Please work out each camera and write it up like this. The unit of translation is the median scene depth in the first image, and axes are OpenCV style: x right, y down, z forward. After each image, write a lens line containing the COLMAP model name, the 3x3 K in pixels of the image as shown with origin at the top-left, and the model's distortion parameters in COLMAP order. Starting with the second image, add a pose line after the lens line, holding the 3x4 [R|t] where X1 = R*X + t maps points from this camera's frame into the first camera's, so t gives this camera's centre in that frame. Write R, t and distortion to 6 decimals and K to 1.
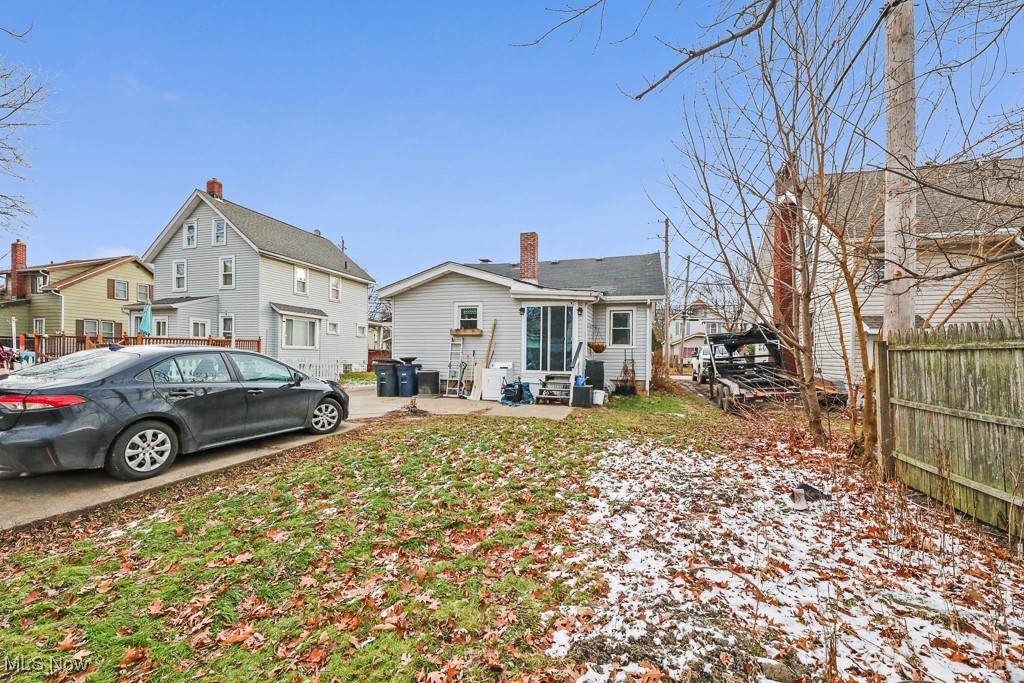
lens RADIAL K [[420.9, 0, 512.0], [0, 420.9, 341.5], [0, 0, 1]] dist [0.000096, 0.000003]
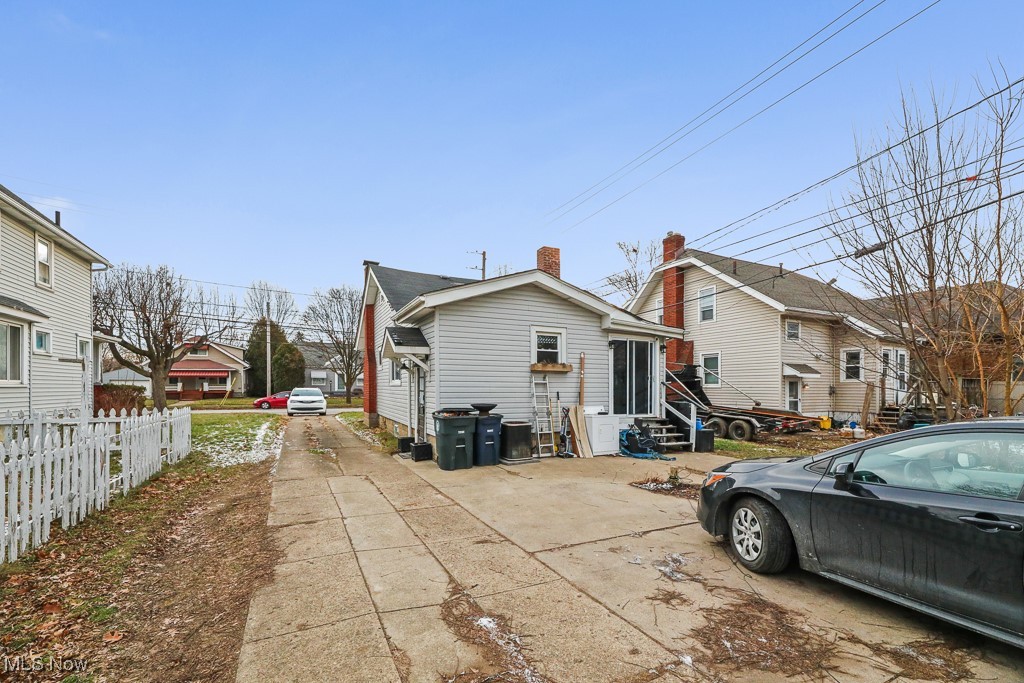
lens RADIAL K [[426.4, 0, 511.1], [0, 426.4, 383.0], [0, 0, 1]] dist [0.000309, 0.000033]
pose [[0.741628, -0.002703, 0.670806, -0.667347], [-0.018104, 0.999547, 0.024043, -0.012078], [-0.670567, -0.029975, 0.741243, 0.484374]]
